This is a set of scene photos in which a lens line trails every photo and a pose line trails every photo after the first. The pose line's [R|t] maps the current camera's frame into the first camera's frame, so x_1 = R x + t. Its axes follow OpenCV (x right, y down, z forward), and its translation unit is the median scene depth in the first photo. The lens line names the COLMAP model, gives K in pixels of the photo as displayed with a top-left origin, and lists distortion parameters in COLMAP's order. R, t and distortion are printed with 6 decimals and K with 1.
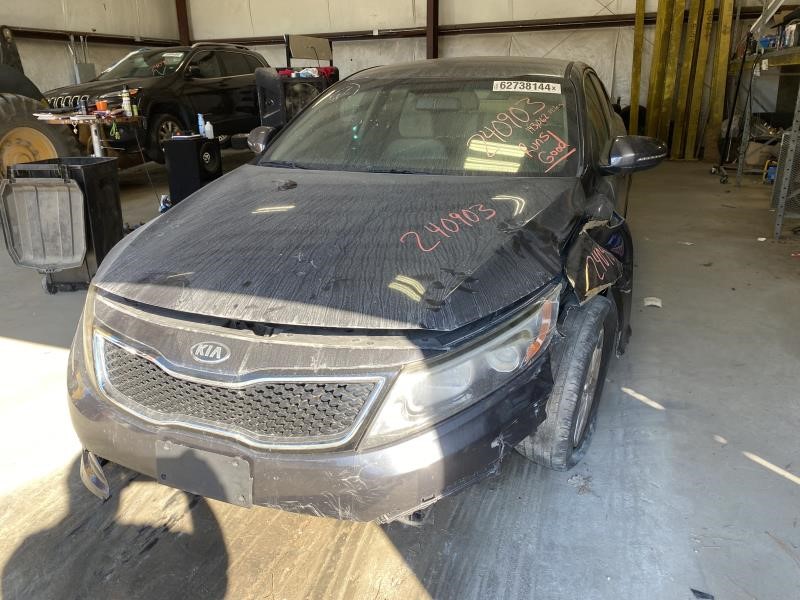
lens RADIAL K [[611.1, 0, 400.0], [0, 611.1, 300.0], [0, 0, 1]] dist [0.006605, -0.000528]
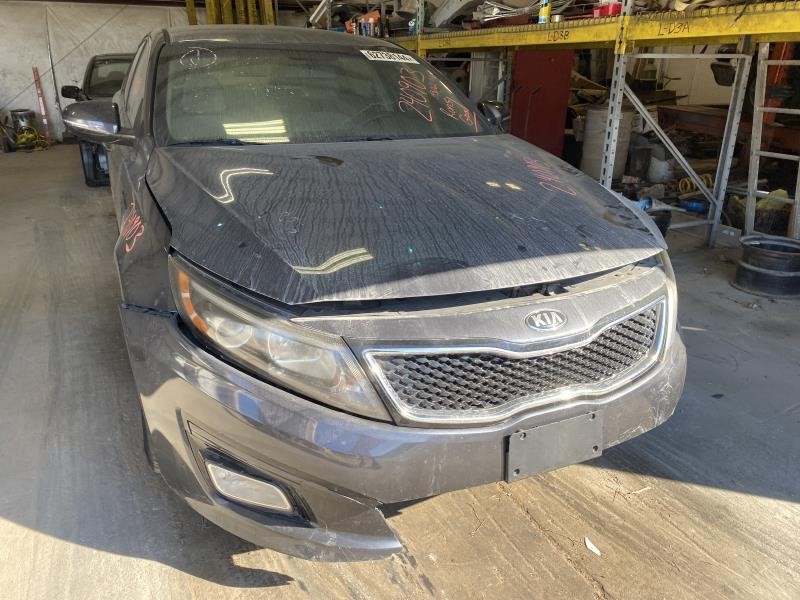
lens RADIAL K [[611.1, 0, 400.0], [0, 611.1, 300.0], [0, 0, 1]] dist [0.006605, -0.000528]
pose [[0.706994, -0.242366, 0.664393, -1.046455], [0.223145, 0.967903, 0.115632, -0.101592], [-0.671093, 0.066505, 0.738384, 0.425488]]
